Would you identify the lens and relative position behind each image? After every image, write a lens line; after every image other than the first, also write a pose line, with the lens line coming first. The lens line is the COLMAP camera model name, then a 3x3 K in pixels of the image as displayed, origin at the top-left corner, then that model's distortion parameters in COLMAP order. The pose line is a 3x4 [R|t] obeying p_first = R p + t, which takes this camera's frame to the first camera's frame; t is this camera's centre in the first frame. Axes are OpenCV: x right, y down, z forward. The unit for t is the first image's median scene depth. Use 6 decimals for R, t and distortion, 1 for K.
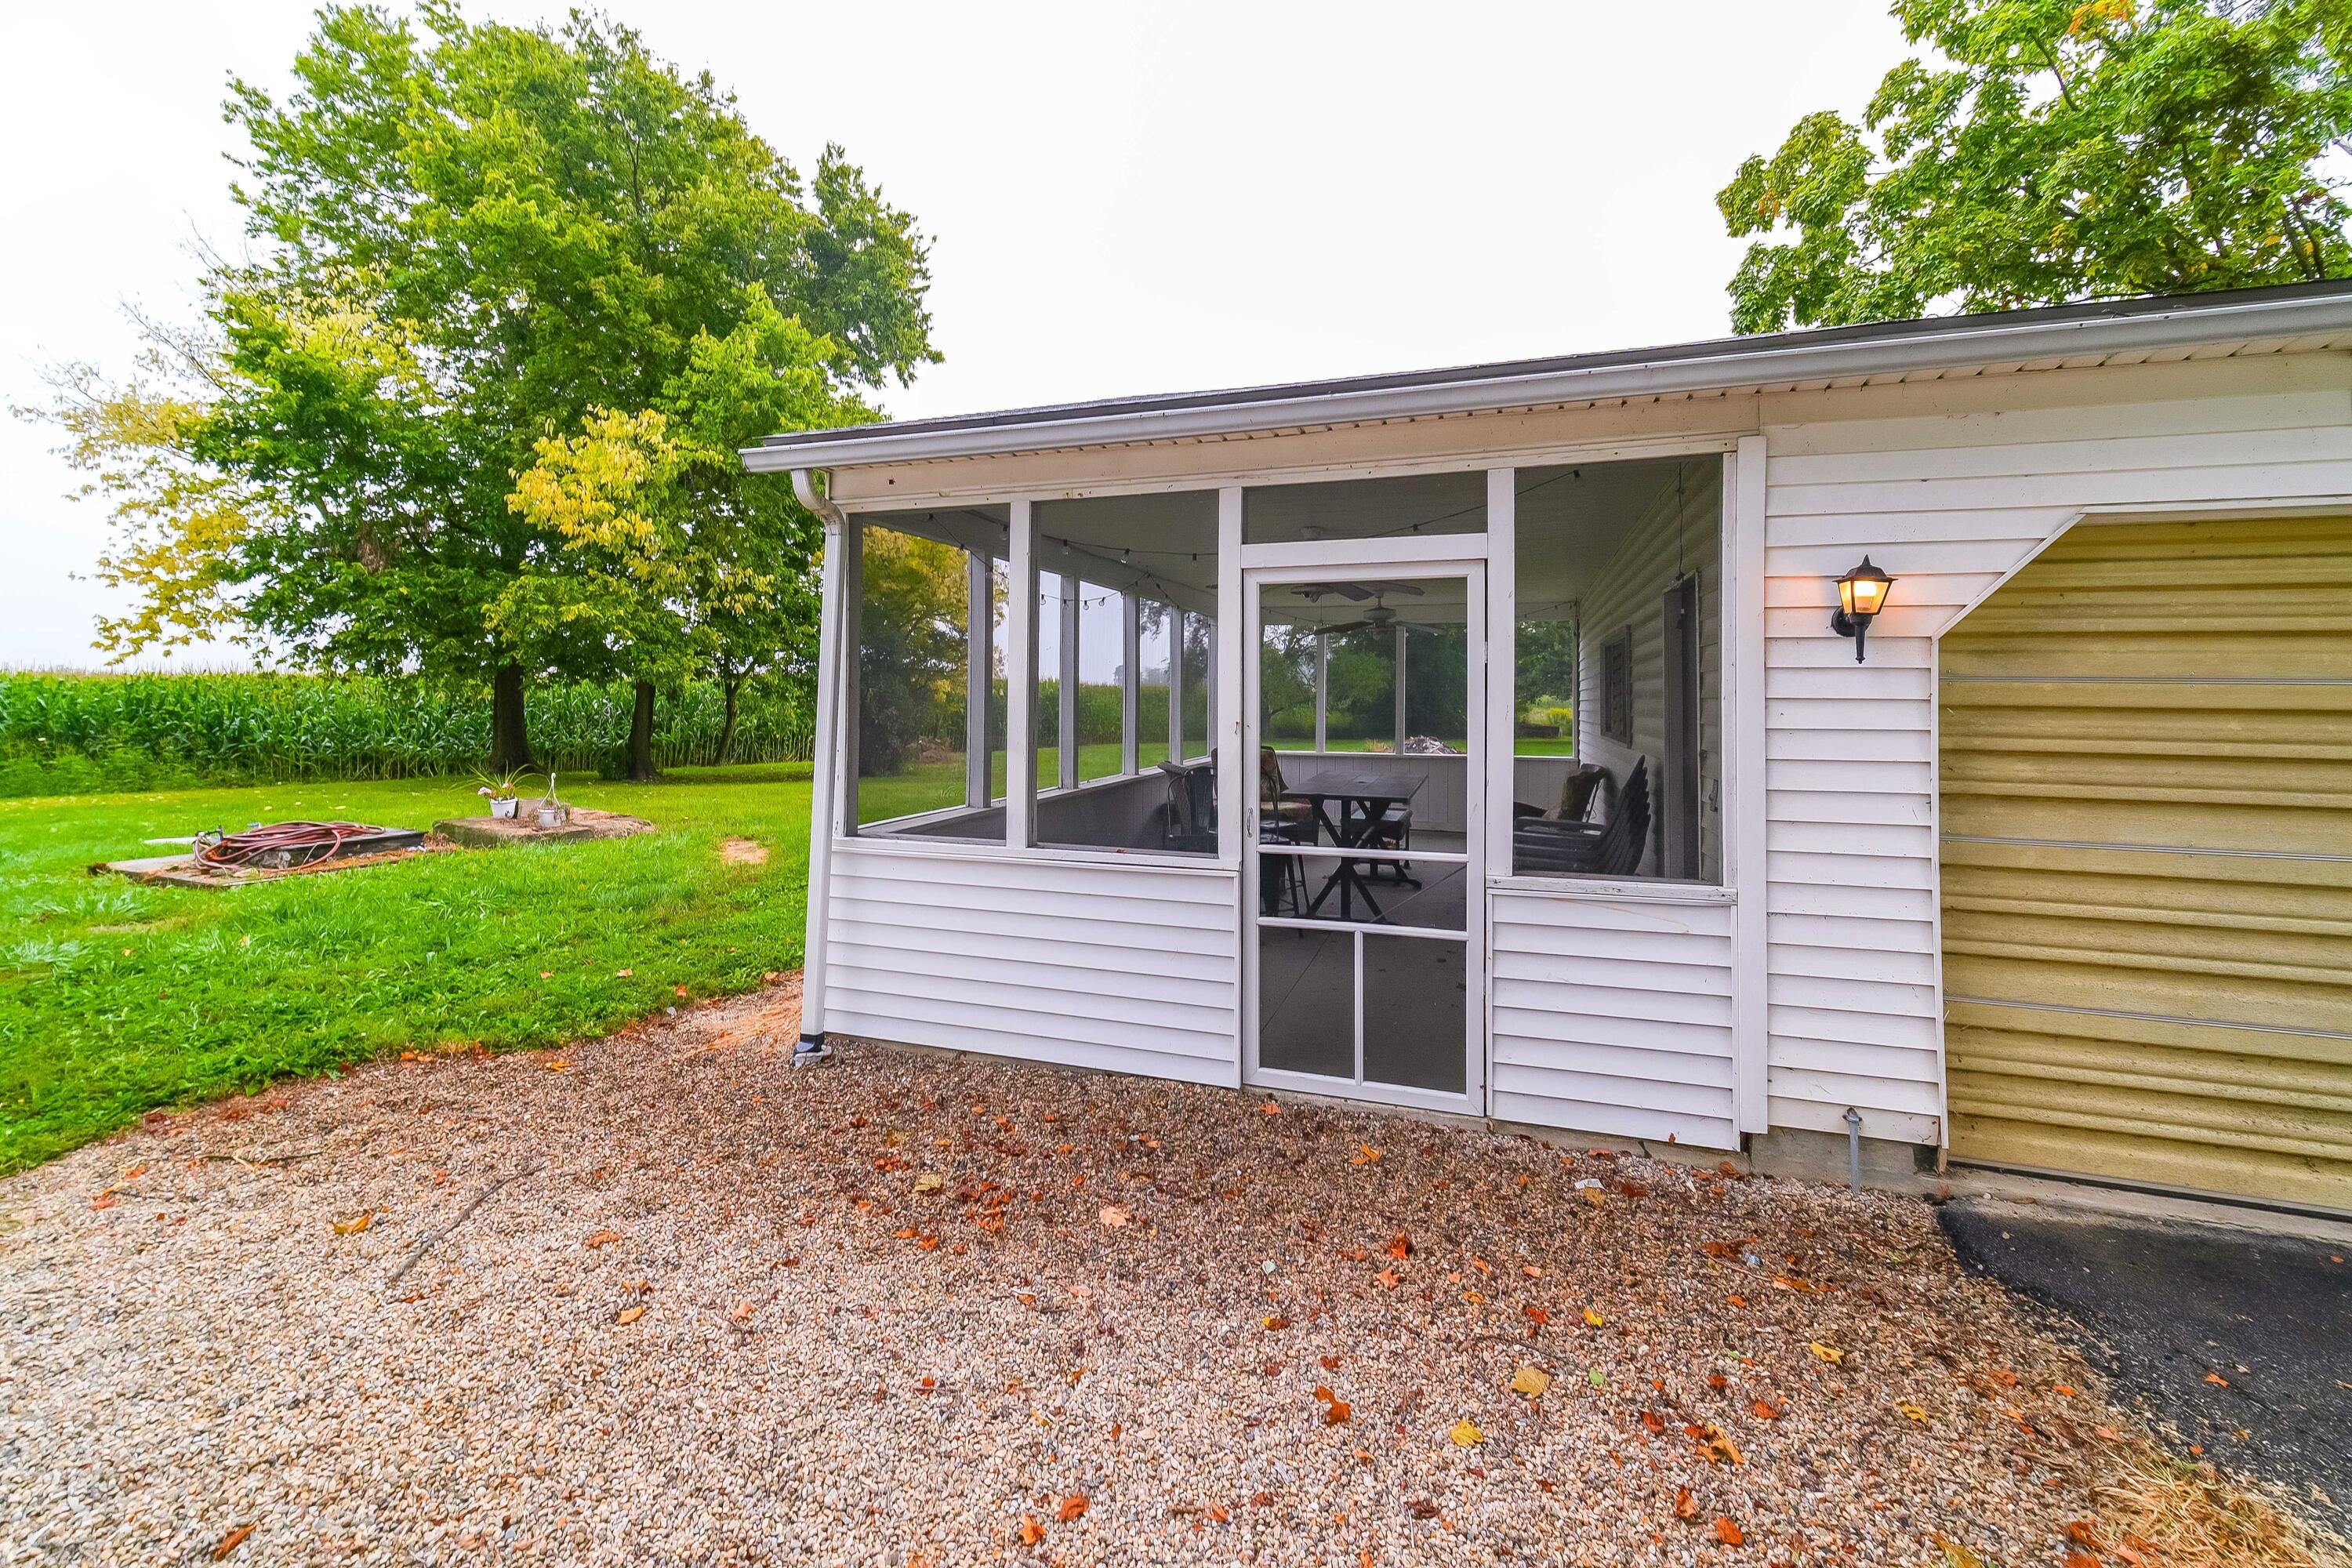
lens RADIAL K [[945.5, 0, 1168.7], [0, 945.5, 706.1], [0, 0, 1]] dist [0.011926, -0.000043]
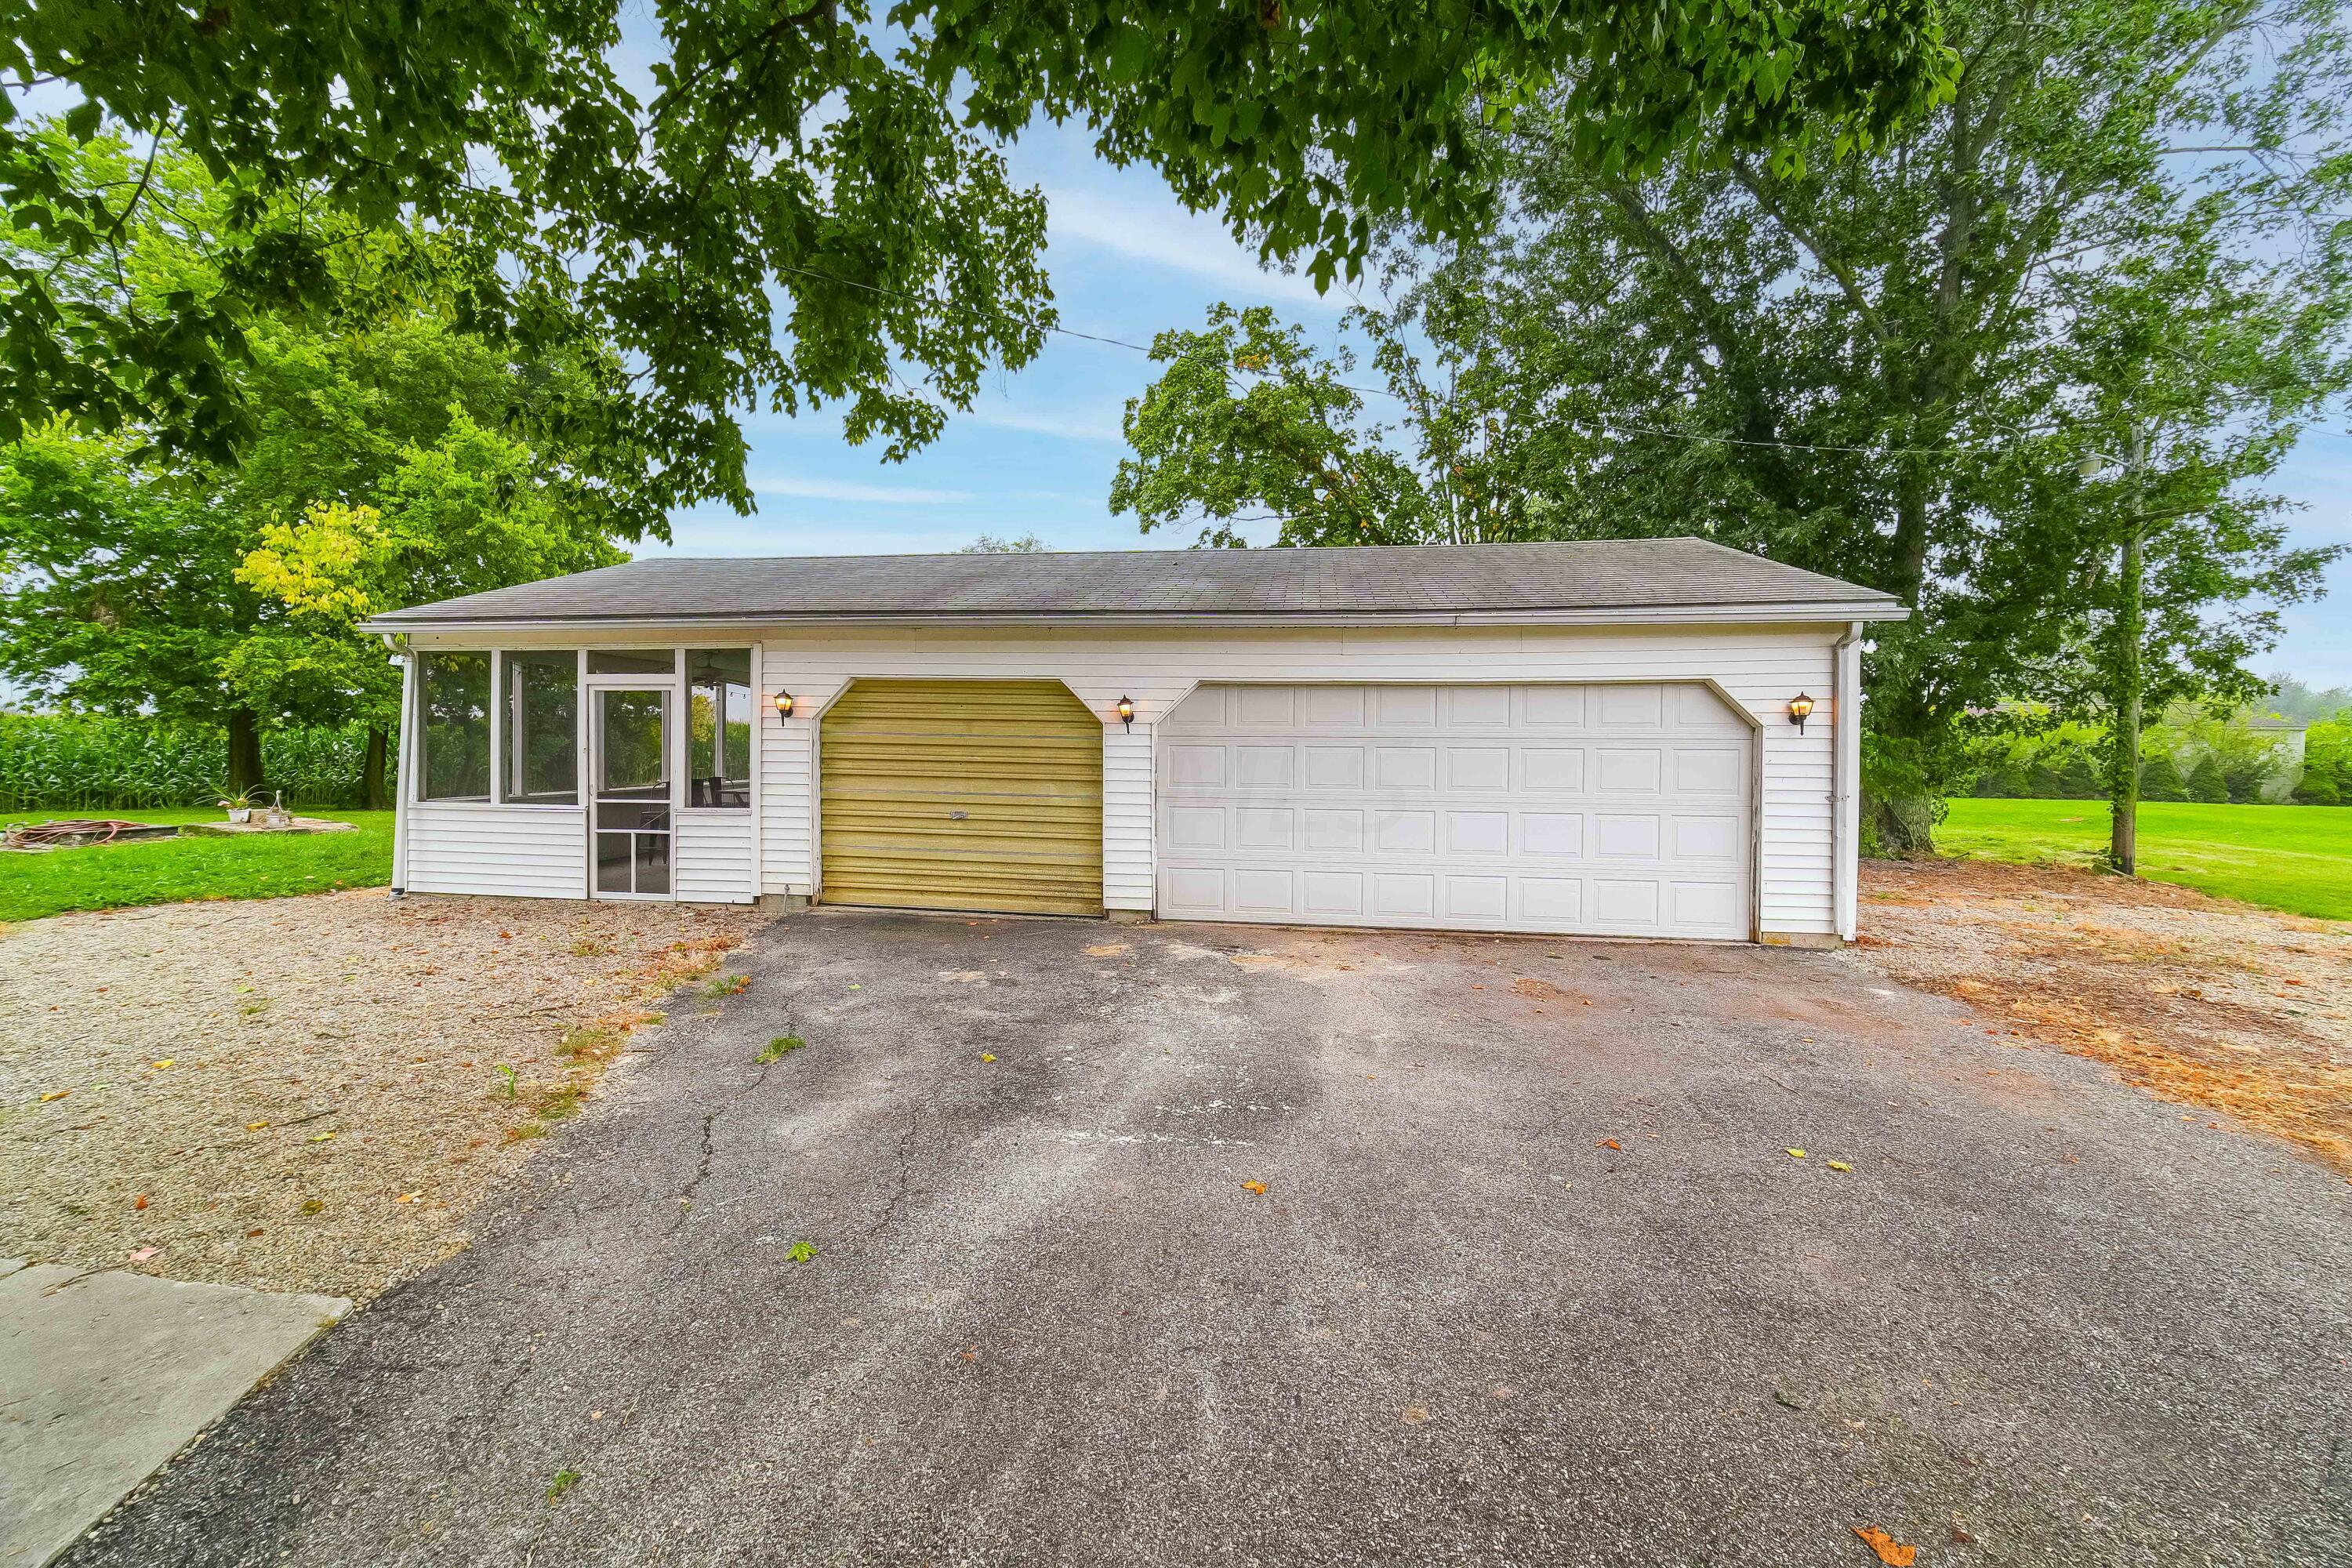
lens RADIAL K [[959.9, 0, 1176.0], [0, 959.9, 784.0], [0, 0, 1]] dist [0.000255, 0.000159]
pose [[0.986854, -0.002110, 0.161599, 0.280011], [-0.003272, 0.999449, 0.033030, 0.005261], [-0.161580, -0.033124, 0.986304, -0.397966]]
